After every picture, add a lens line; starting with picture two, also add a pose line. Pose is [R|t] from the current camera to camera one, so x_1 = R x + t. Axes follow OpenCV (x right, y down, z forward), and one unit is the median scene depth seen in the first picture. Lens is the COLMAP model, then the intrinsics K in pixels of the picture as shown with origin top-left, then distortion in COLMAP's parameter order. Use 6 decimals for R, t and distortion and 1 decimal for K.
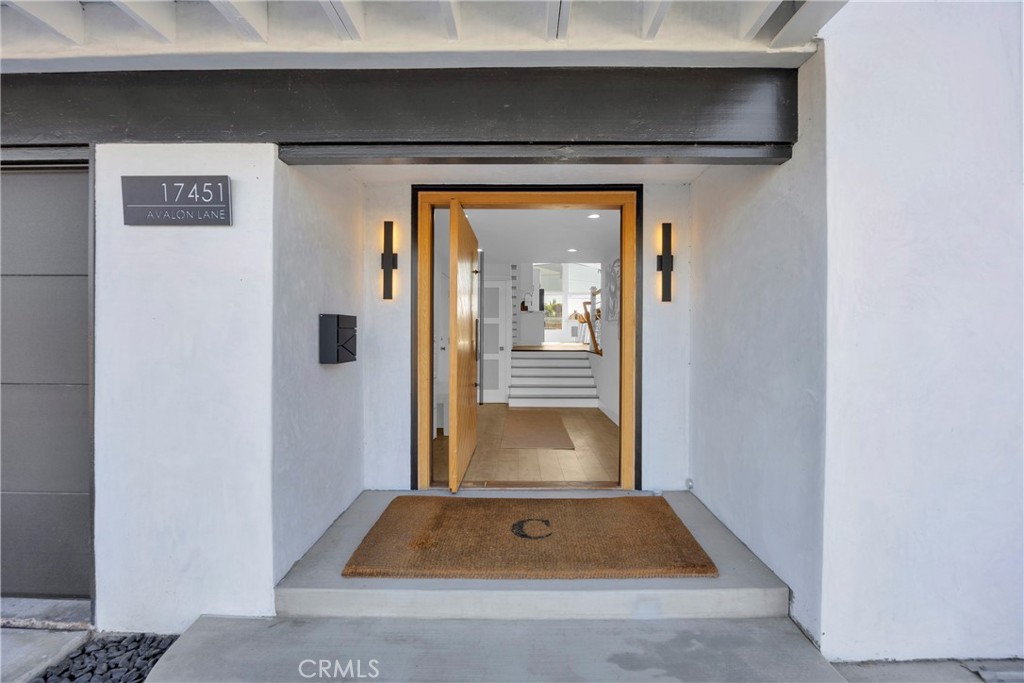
lens RADIAL K [[478.6, 0, 509.9], [0, 478.6, 339.4], [0, 0, 1]] dist [0.000124, 0.000002]
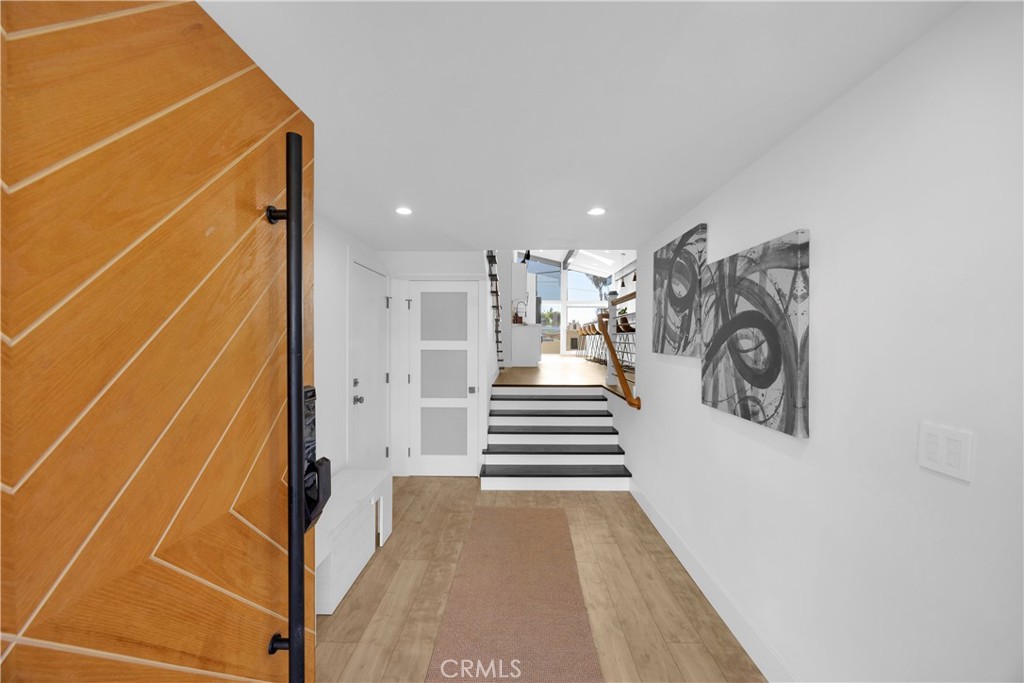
lens RADIAL K [[390.6, 0, 514.2], [0, 390.6, 343.9], [0, 0, 1]] dist [0.001383, 0.000178]
pose [[0.999999, 0.000994, -0.000253, 0.025862], [-0.000992, 0.999955, 0.009433, -0.031246], [0.000263, -0.009432, 0.999955, 0.336676]]
